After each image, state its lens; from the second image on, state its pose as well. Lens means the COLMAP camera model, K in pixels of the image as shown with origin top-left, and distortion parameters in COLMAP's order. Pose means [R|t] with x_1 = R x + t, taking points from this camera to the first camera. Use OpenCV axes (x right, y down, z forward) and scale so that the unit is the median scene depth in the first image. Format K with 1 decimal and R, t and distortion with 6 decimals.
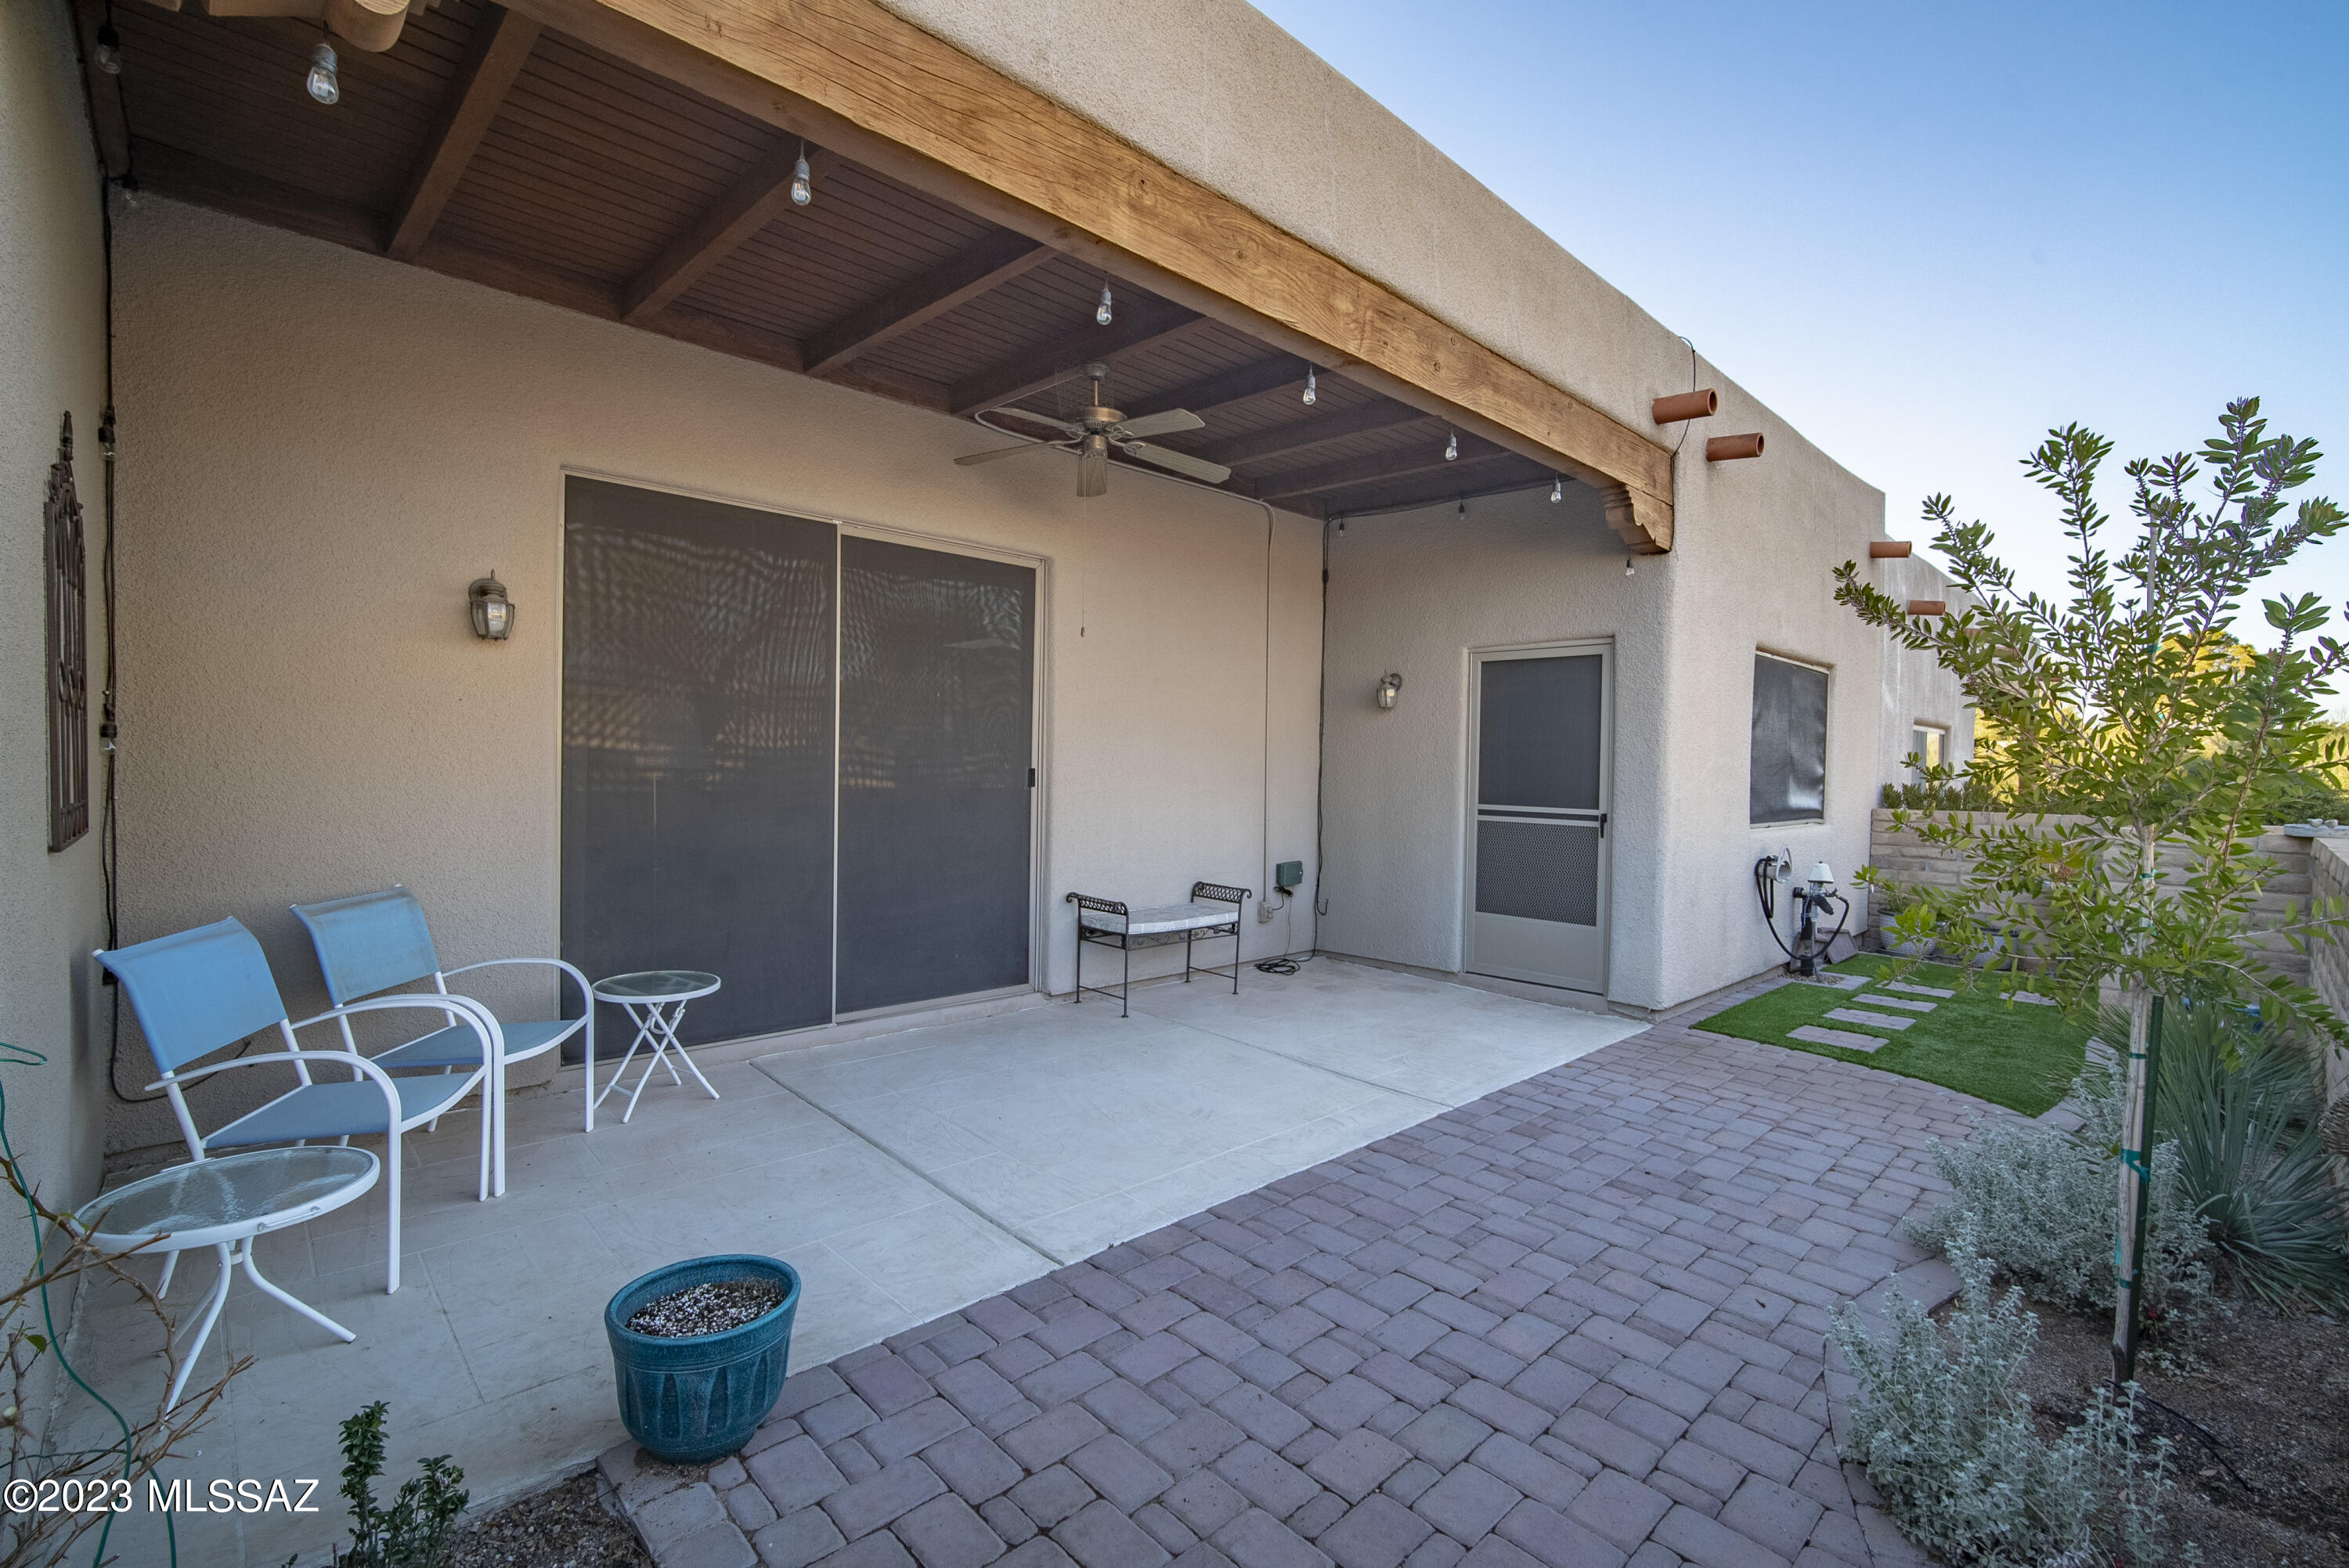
lens RADIAL K [[1028.4, 0, 1188.3], [0, 1028.4, 772.0], [0, 0, 1]] dist [-0.015204, -0.000076]
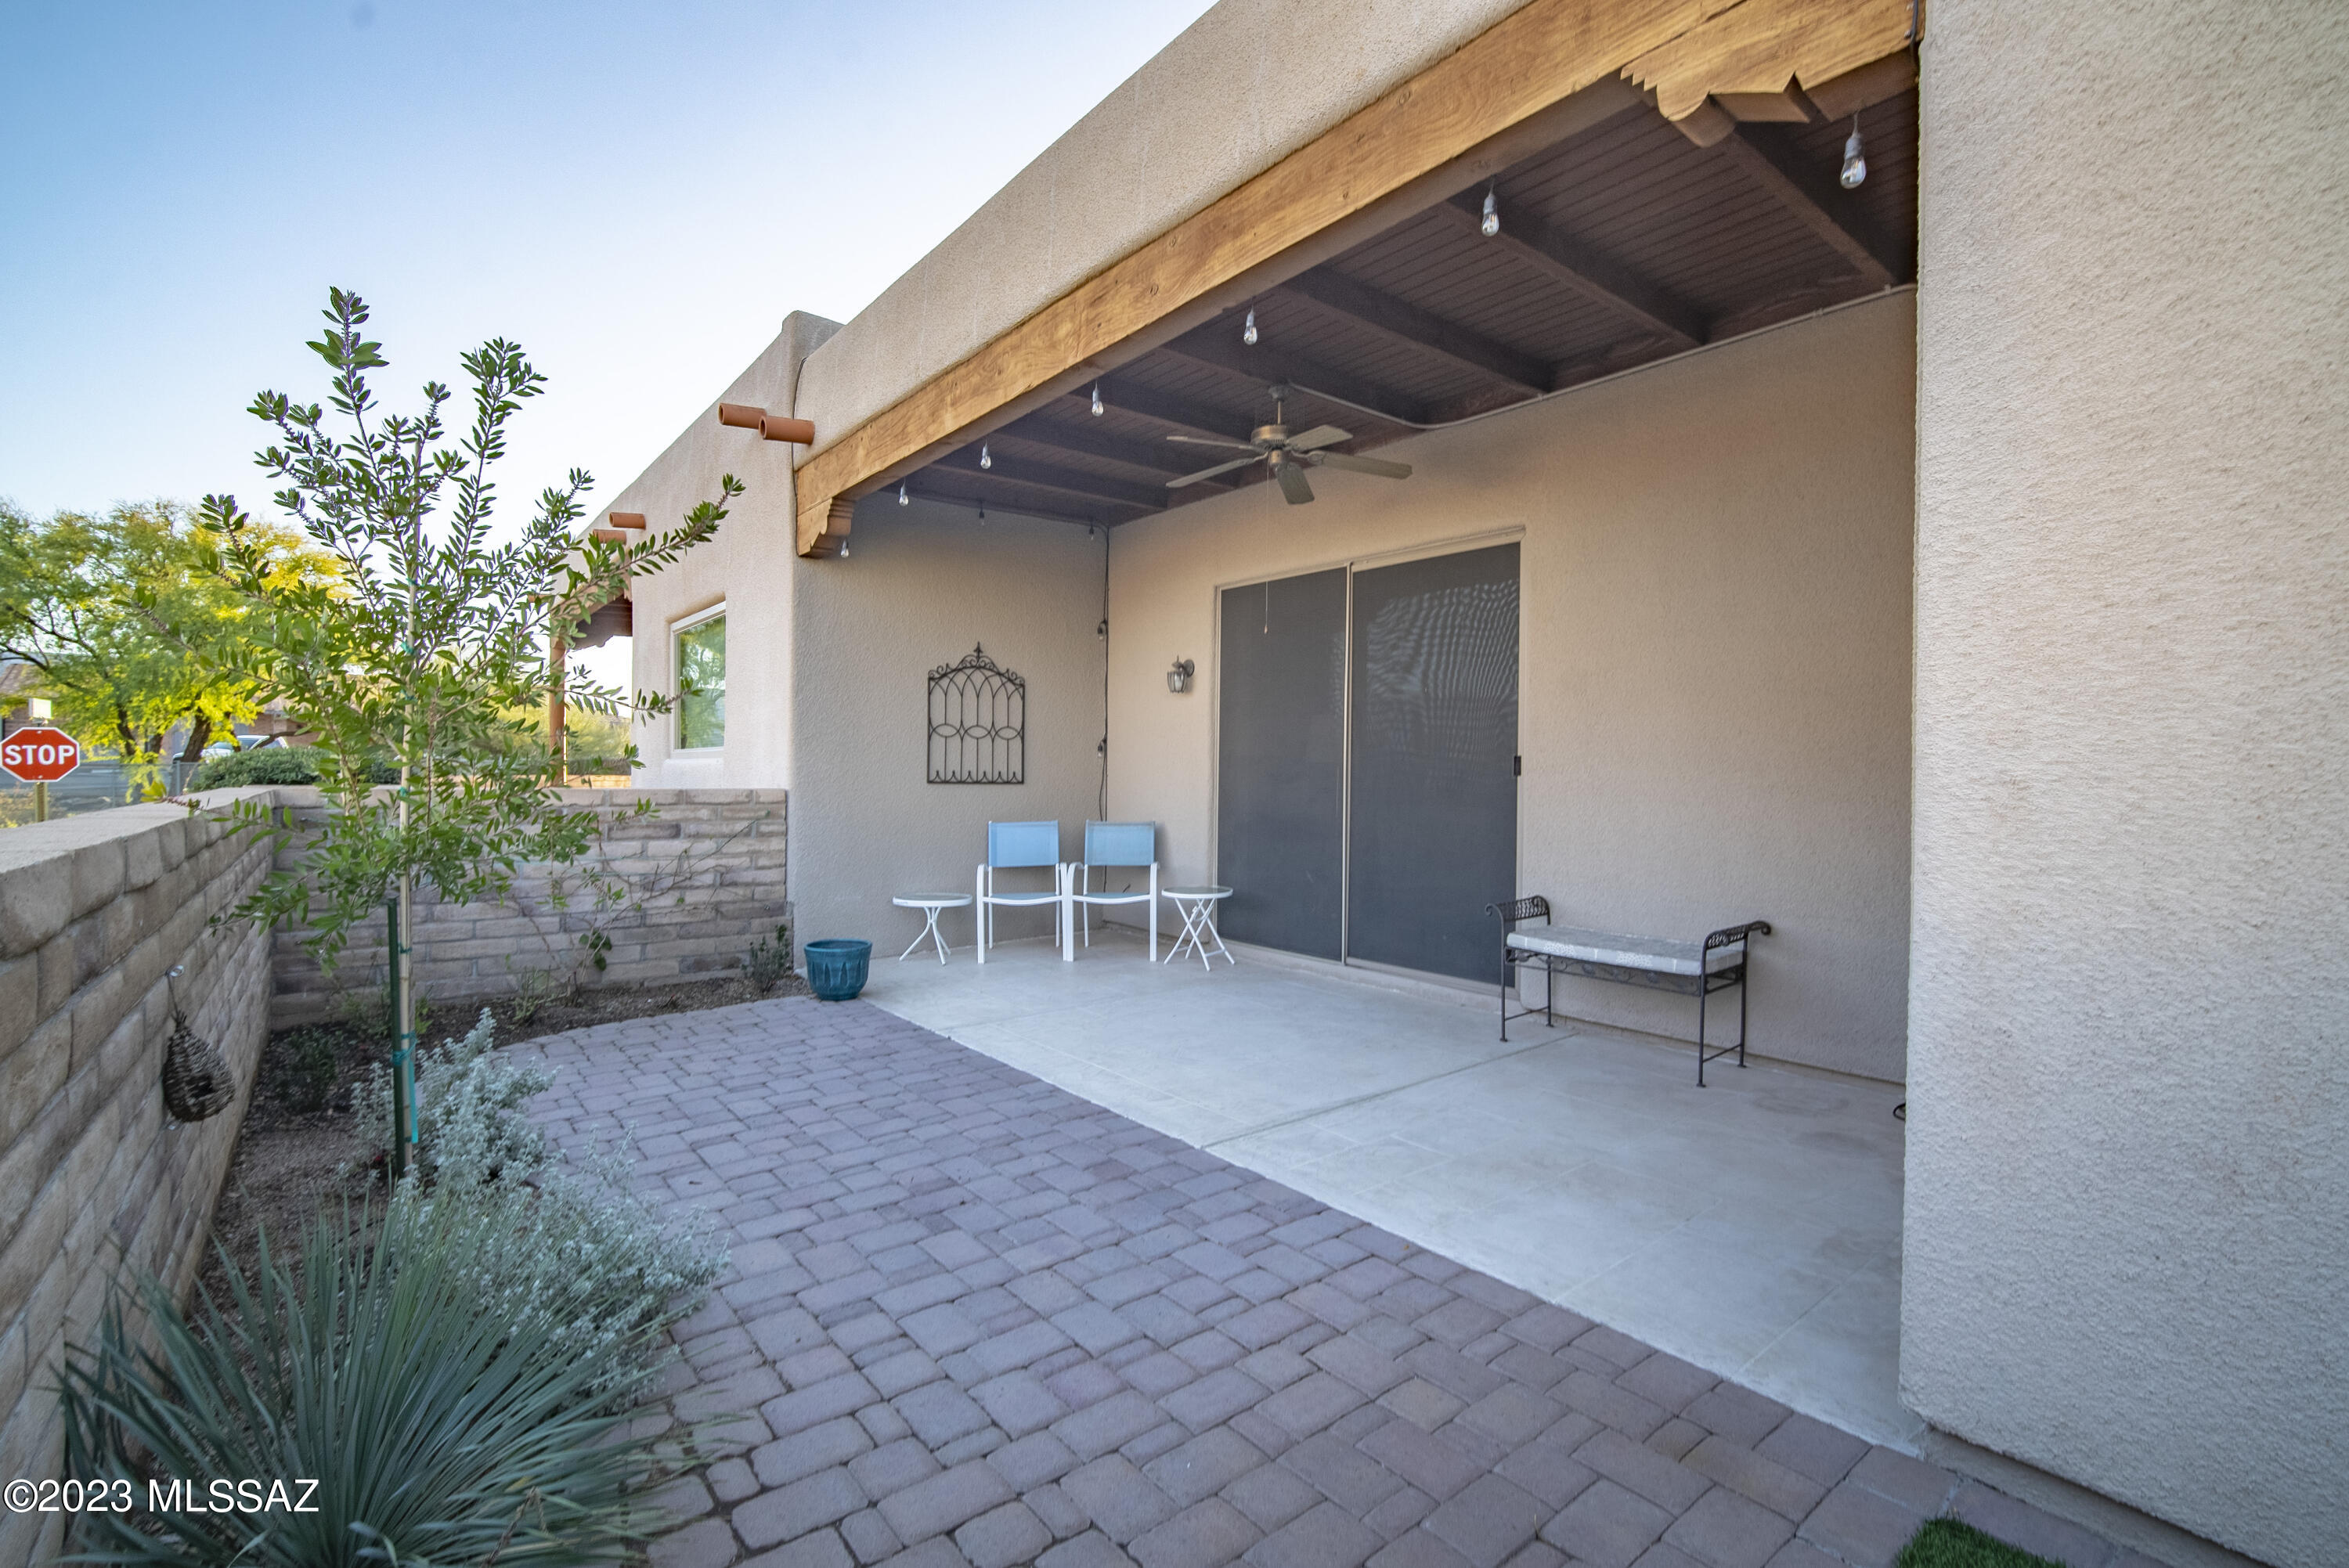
lens RADIAL K [[1028.4, 0, 1188.3], [0, 1028.4, 772.0], [0, 0, 1]] dist [-0.015204, -0.000076]
pose [[-0.069687, -0.019180, -0.997385, 1.189893], [-0.016985, 0.999693, -0.018037, 0.048458], [0.997424, 0.015684, -0.069991, 1.151047]]
